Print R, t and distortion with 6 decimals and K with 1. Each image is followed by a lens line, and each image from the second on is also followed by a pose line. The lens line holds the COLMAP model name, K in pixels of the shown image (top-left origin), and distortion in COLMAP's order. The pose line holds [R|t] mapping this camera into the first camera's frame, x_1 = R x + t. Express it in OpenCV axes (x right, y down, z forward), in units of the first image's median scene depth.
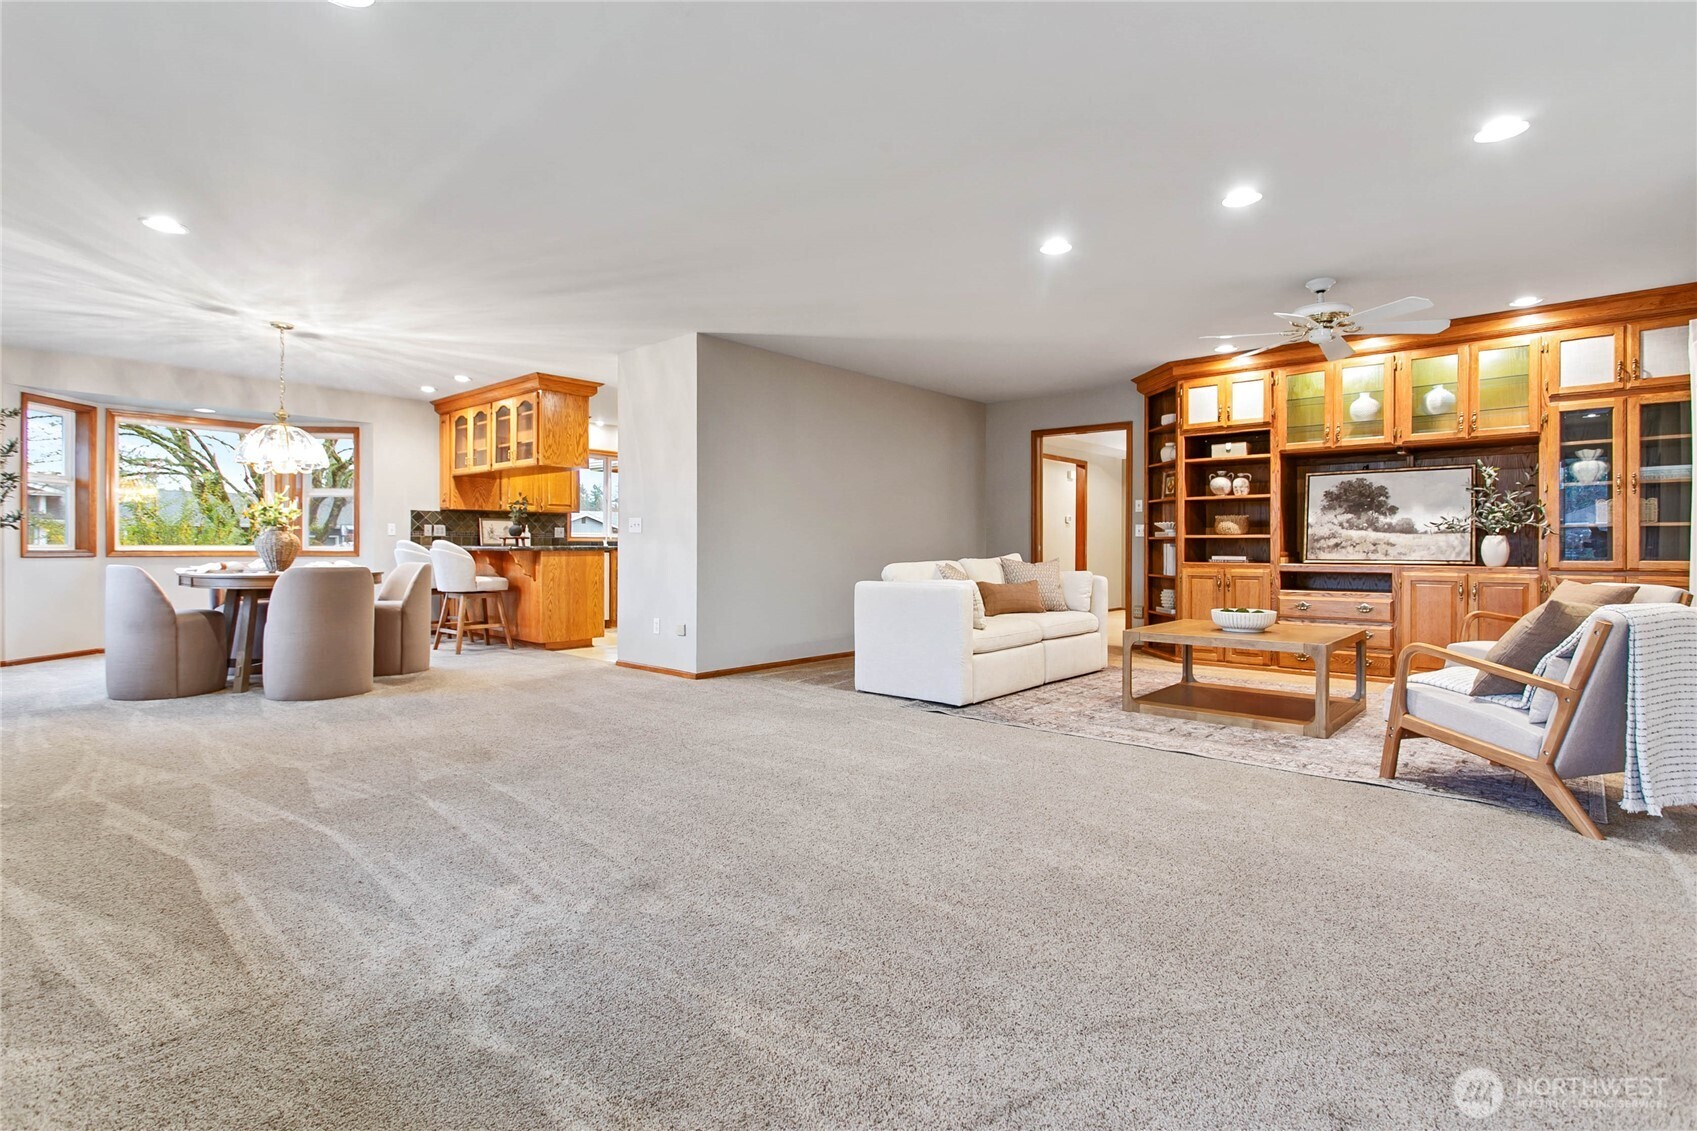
lens RADIAL K [[807.3, 0, 841.5], [0, 807.3, 551.8], [0, 0, 1]] dist [-0.000822, 0.003481]
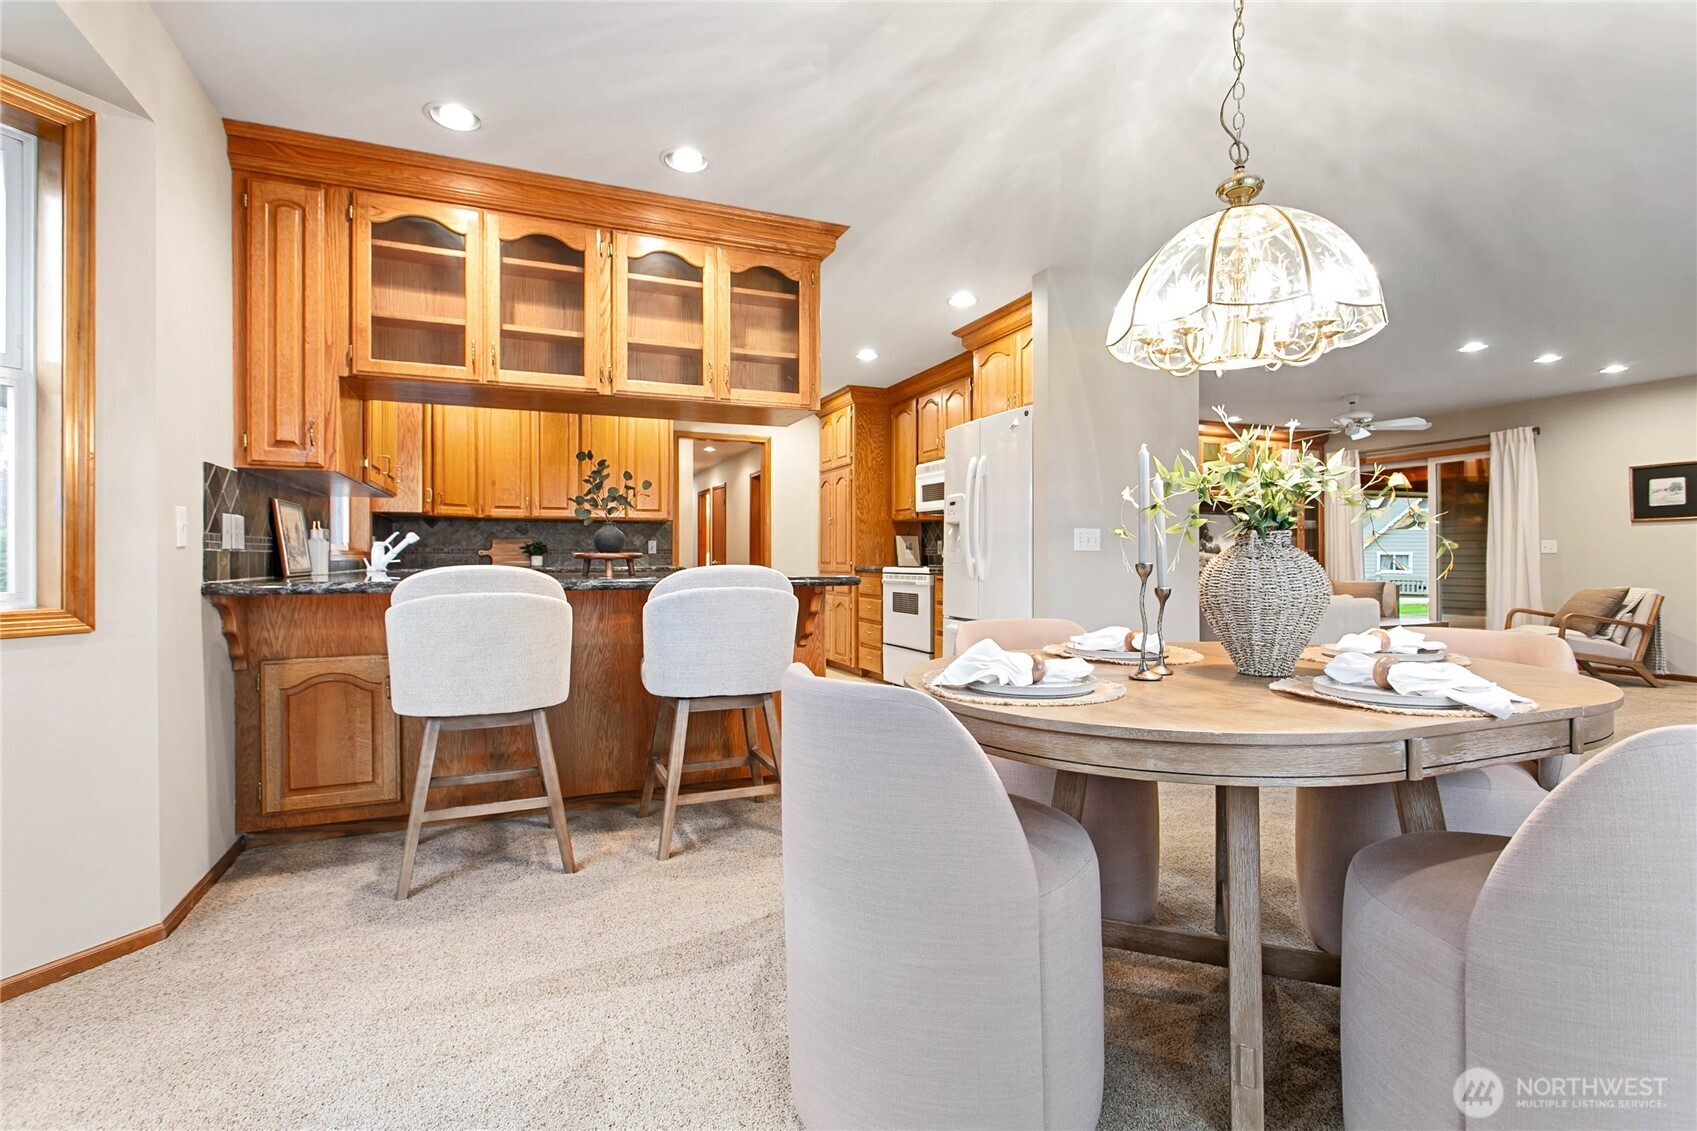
lens RADIAL K [[807.3, 0, 842.7], [0, 807.3, 556.7], [0, 0, 1]] dist [-0.000822, 0.003481]
pose [[0.436213, -0.002593, 0.899840, -0.950318], [0.009048, 0.999958, -0.001504, -0.019391], [-0.899798, 0.008798, 0.436218, 0.902346]]
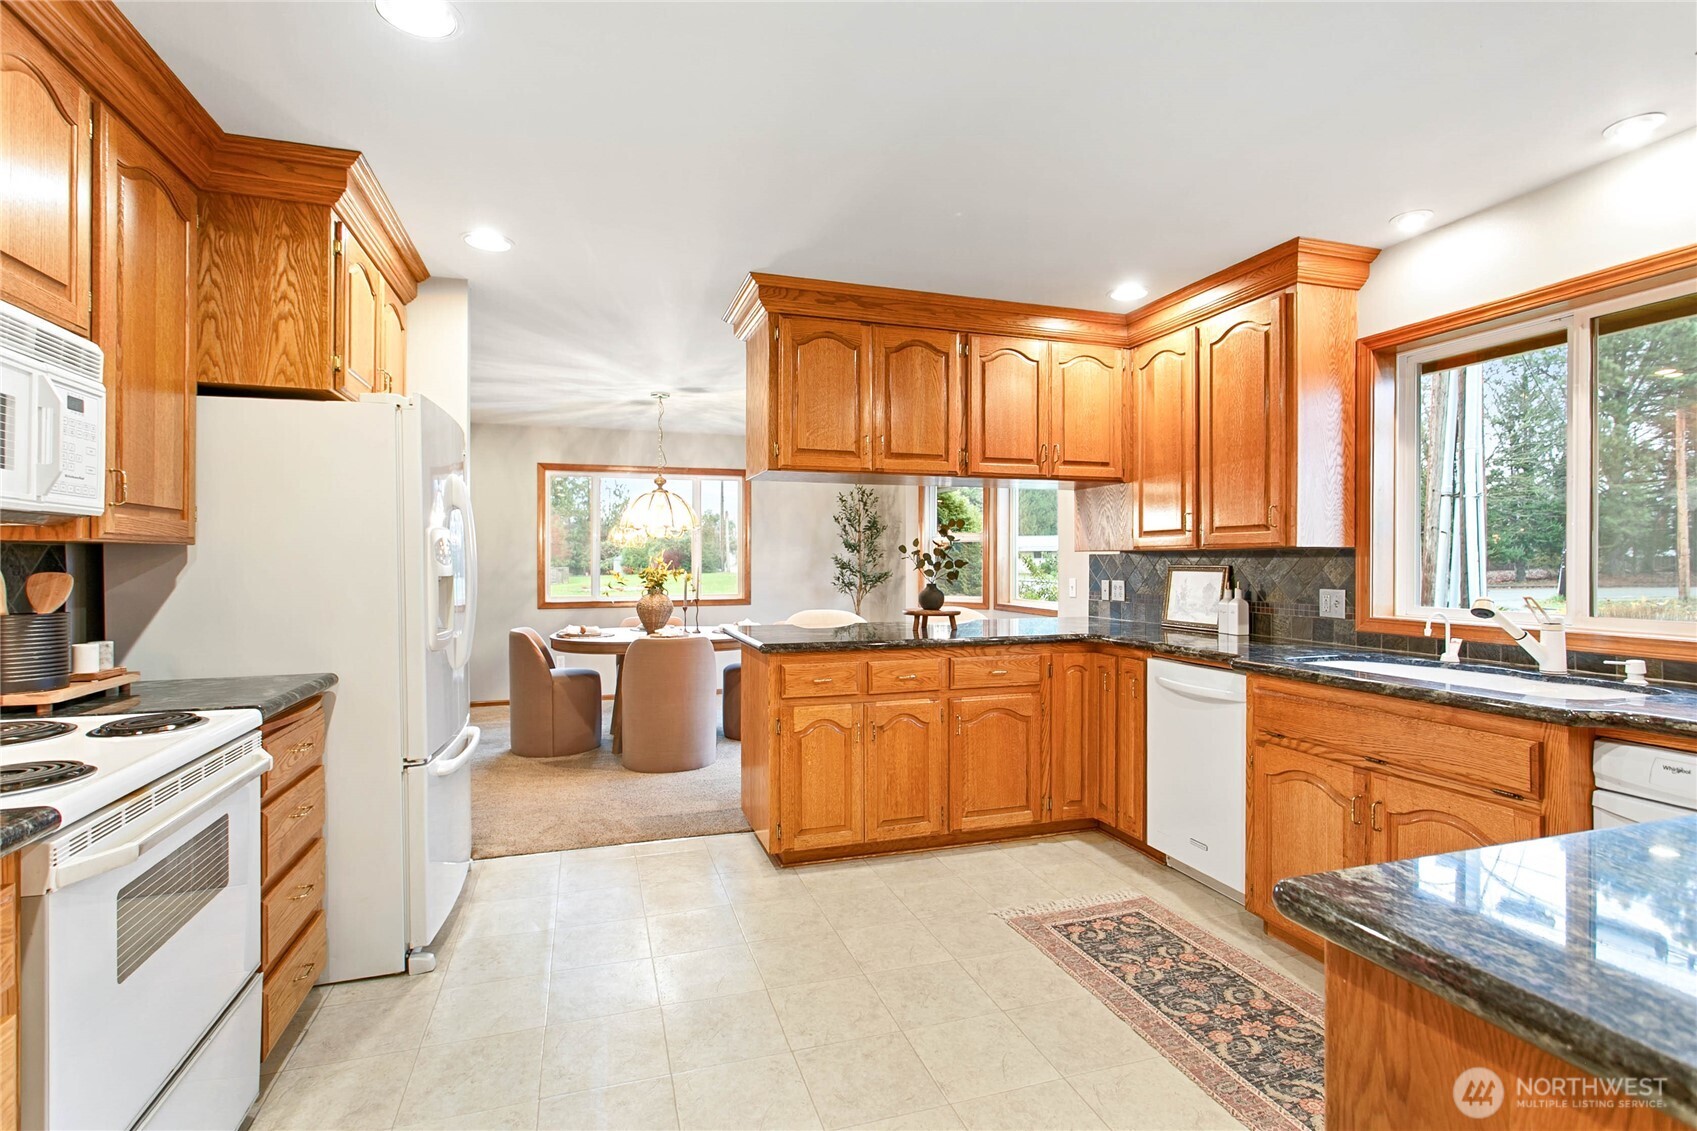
lens RADIAL K [[807.3, 0, 853.1], [0, 807.3, 566.1], [0, 0, 1]] dist [-0.000822, 0.003481]
pose [[-0.500941, 0.003732, -0.865474, 0.067845], [-0.007073, 0.999940, 0.008406, -0.064070], [0.865453, 0.010333, -0.500884, 1.554126]]
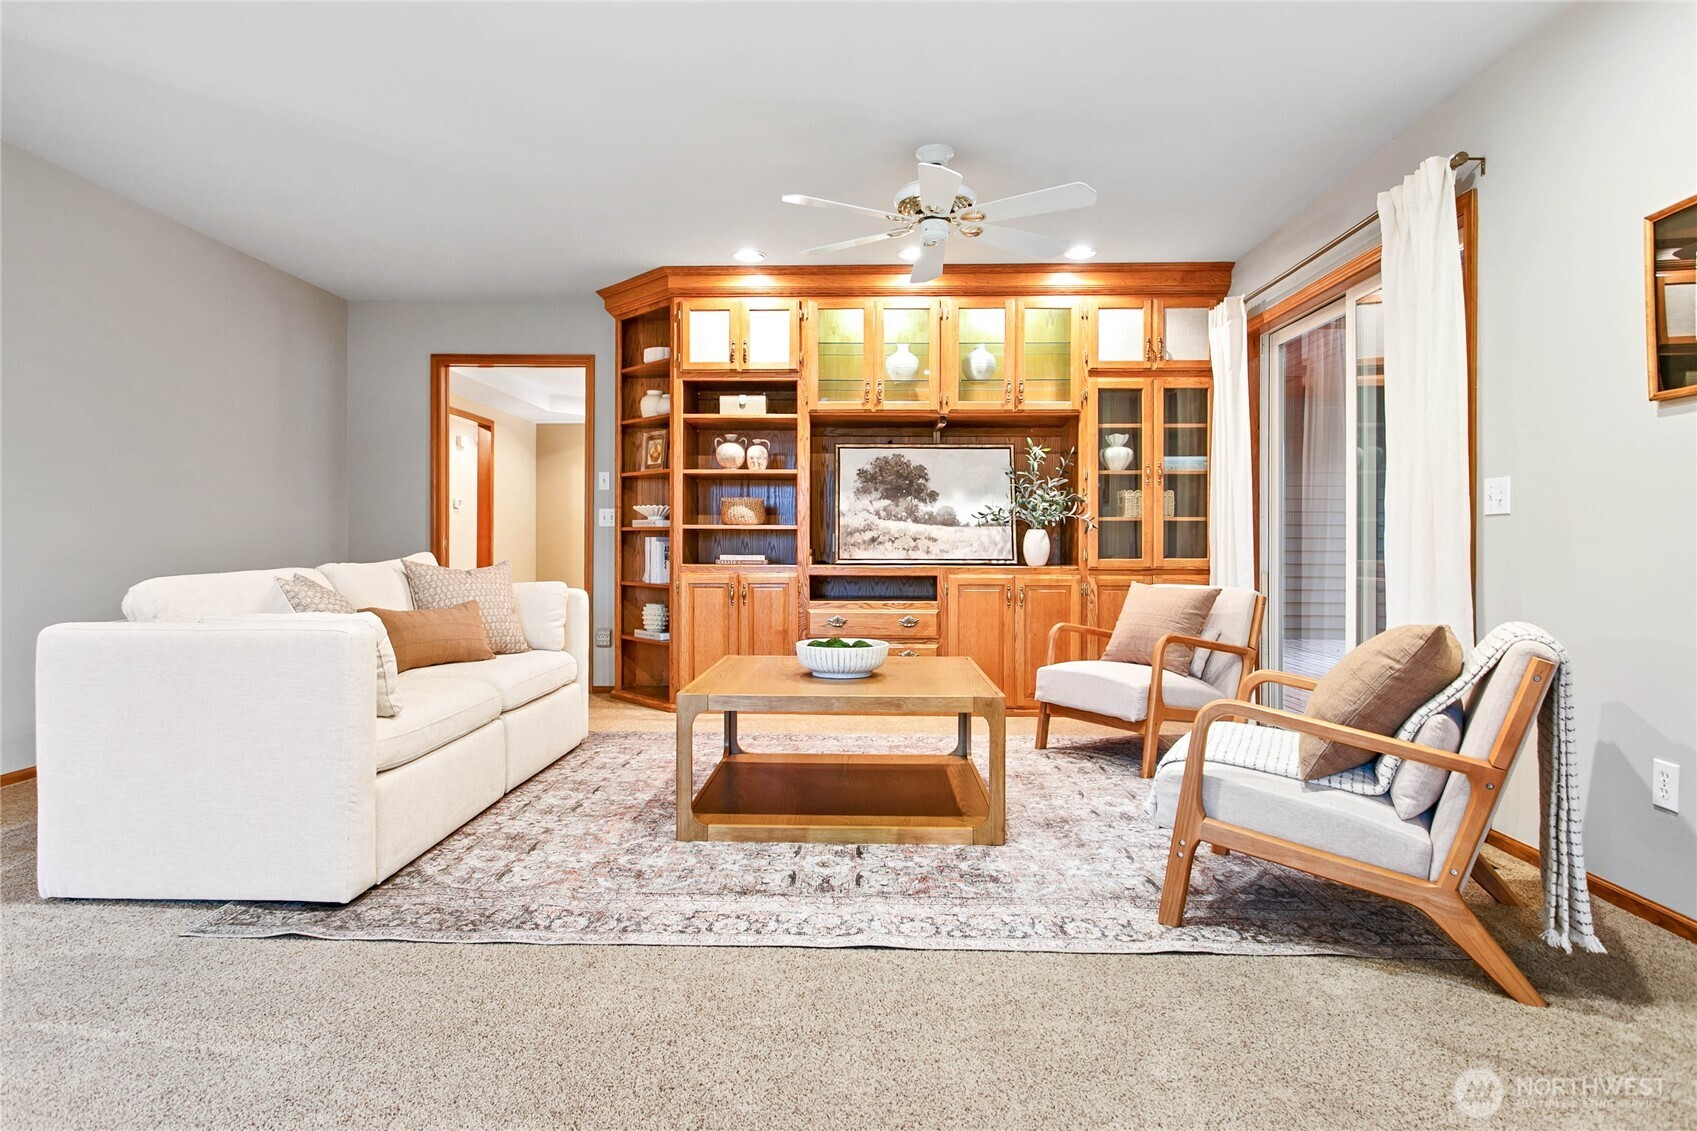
lens RADIAL K [[927.0, 0, 834.8], [0, 927.0, 548.8], [0, 0, 1]] dist [-0.003303, 0.001780]
pose [[0.765986, -0.000531, 0.642858, 0.021008], [0.000490, 1.000000, 0.000243, -0.000270], [-0.642858, 0.000128, 0.765986, 0.341463]]
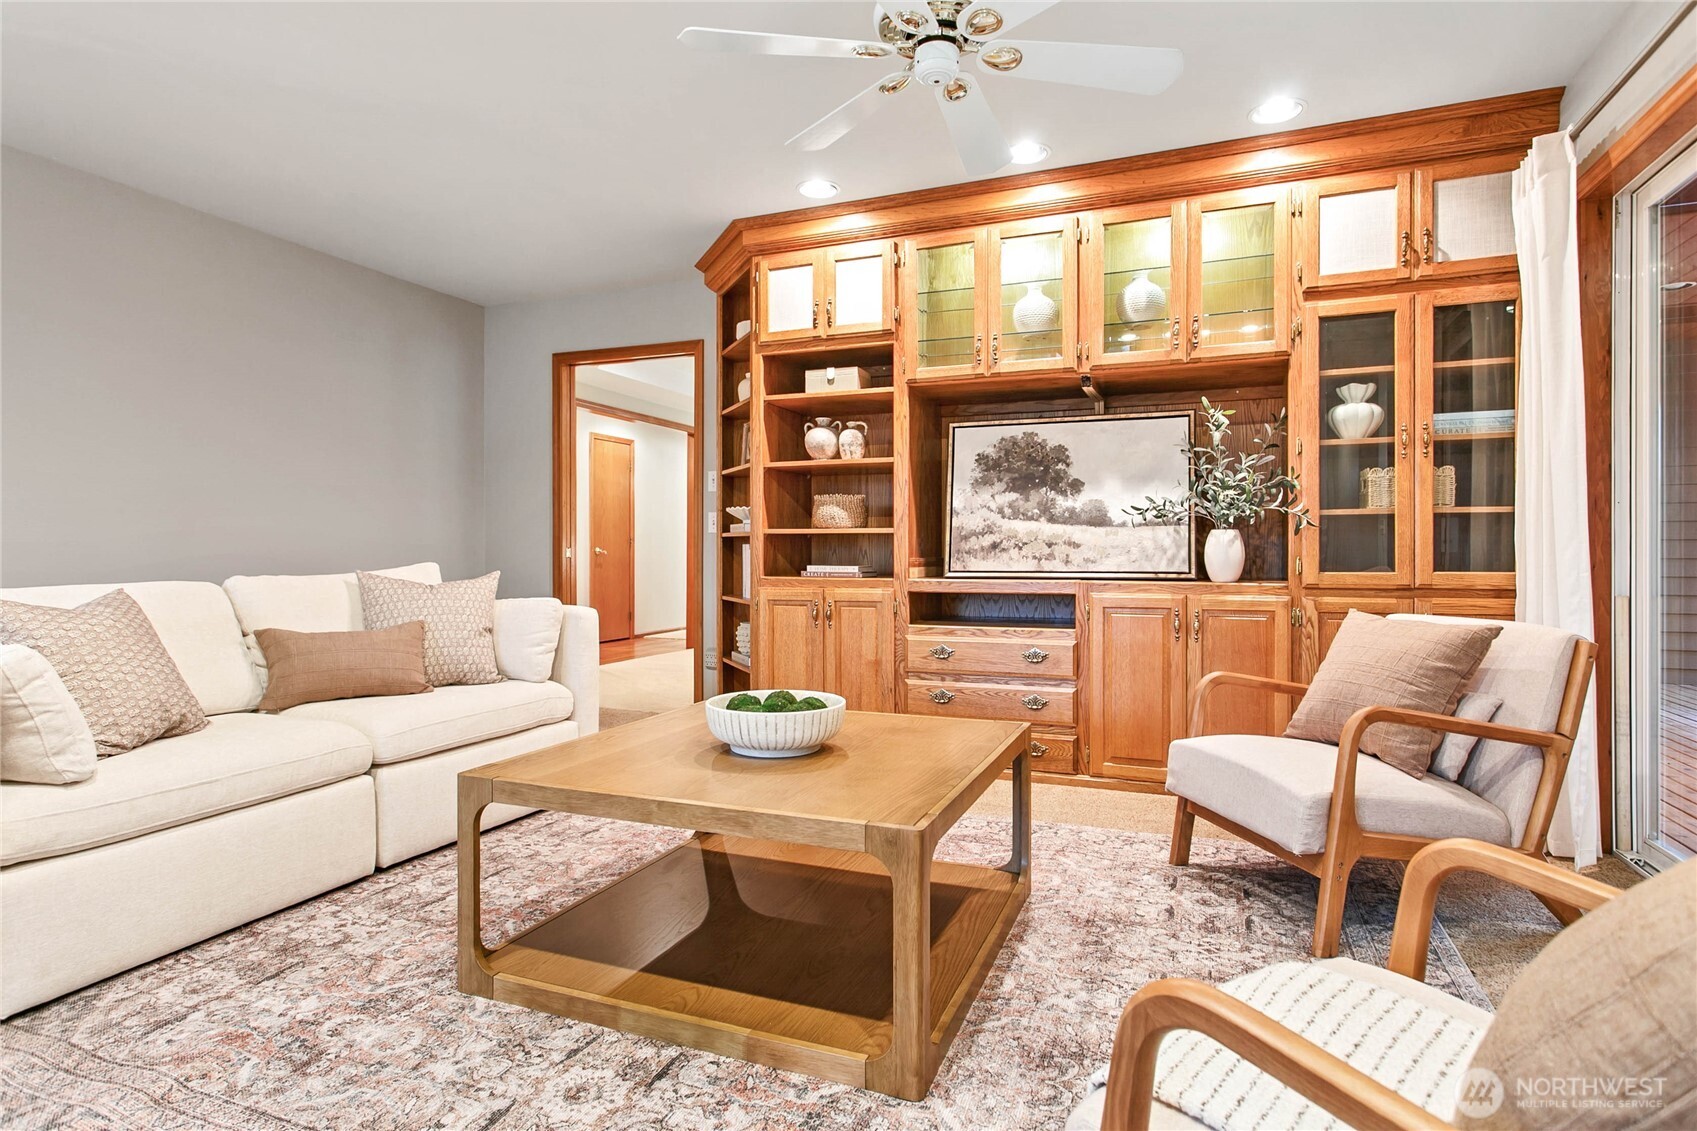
lens RADIAL K [[888.8, 0, 842.6], [0, 888.8, 558.1], [0, 0, 1]] dist [-0.003493, 0.002621]
pose [[0.940304, -0.002235, 0.340327, 0.284104], [0.002116, 0.999998, 0.000722, -0.000278], [-0.340328, 0.000042, 0.940307, 0.422319]]
